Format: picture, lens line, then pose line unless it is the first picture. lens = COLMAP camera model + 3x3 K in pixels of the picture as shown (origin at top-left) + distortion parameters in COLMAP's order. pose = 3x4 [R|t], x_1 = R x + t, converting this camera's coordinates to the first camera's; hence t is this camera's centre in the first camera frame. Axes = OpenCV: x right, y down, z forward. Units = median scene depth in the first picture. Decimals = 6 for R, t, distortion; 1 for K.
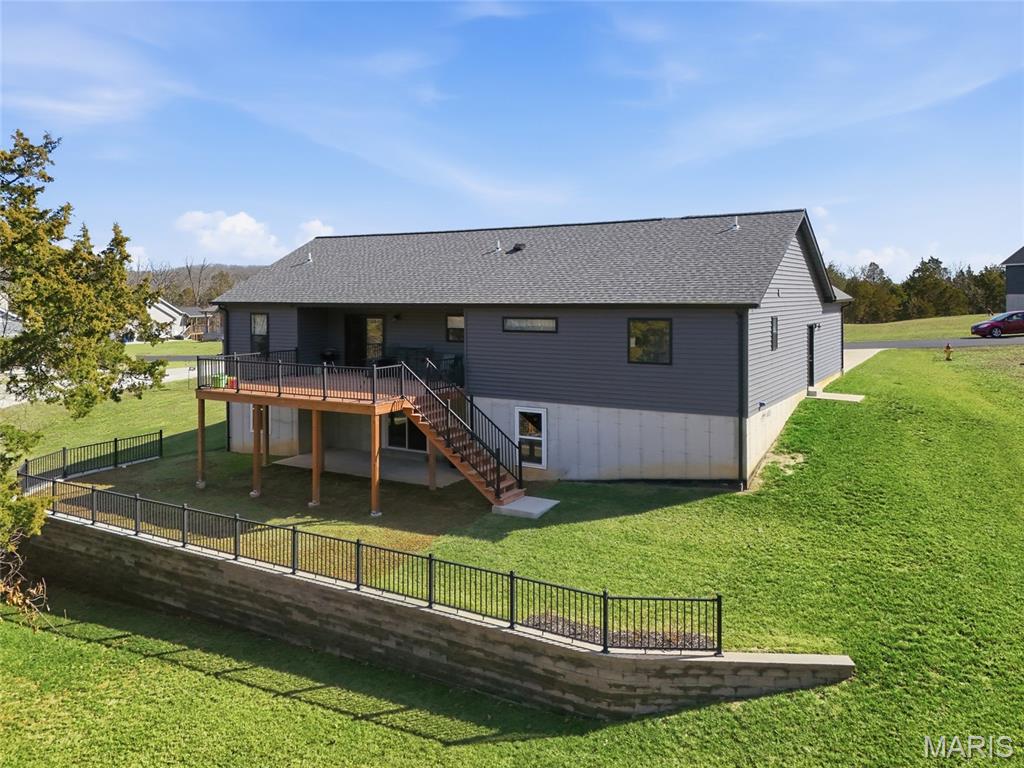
lens RADIAL K [[797.2, 0, 508.4], [0, 797.2, 310.6], [0, 0, 1]] dist [0.072511, -0.051833]
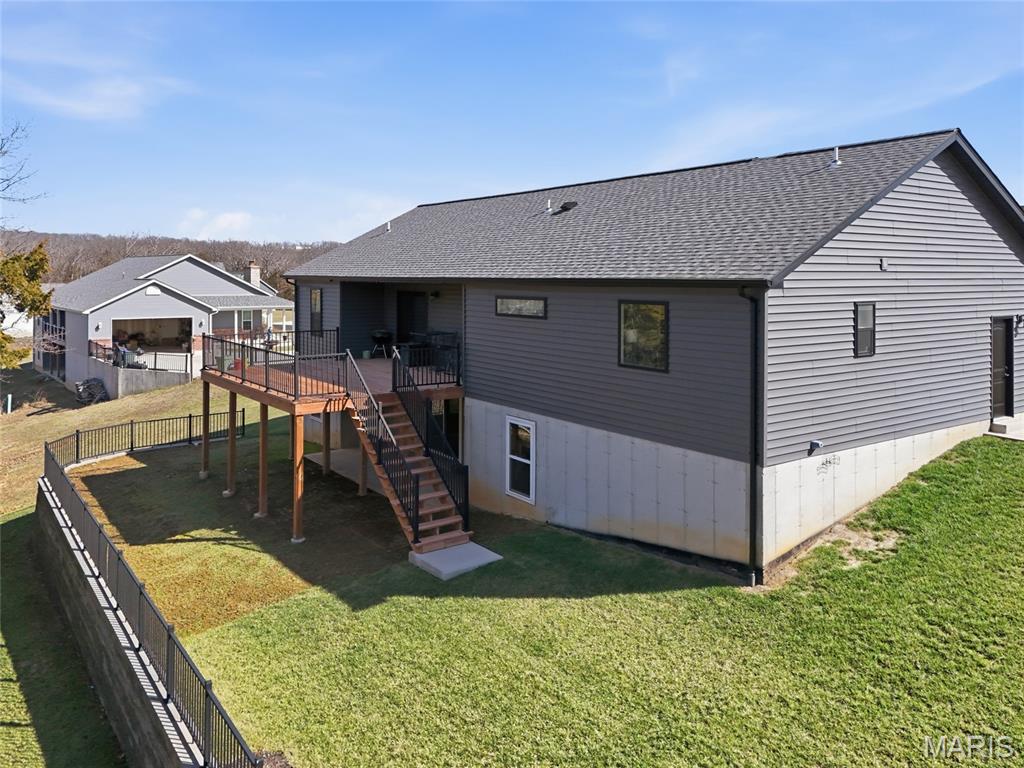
lens RADIAL K [[799.4, 0, 511.1], [0, 799.4, 278.6], [0, 0, 1]] dist [0.033541, -0.004772]
pose [[0.919742, 0.008375, -0.392434, 0.386013], [-0.014510, 0.999814, -0.012671, 0.001104], [0.392255, 0.017348, 0.919693, 0.386780]]
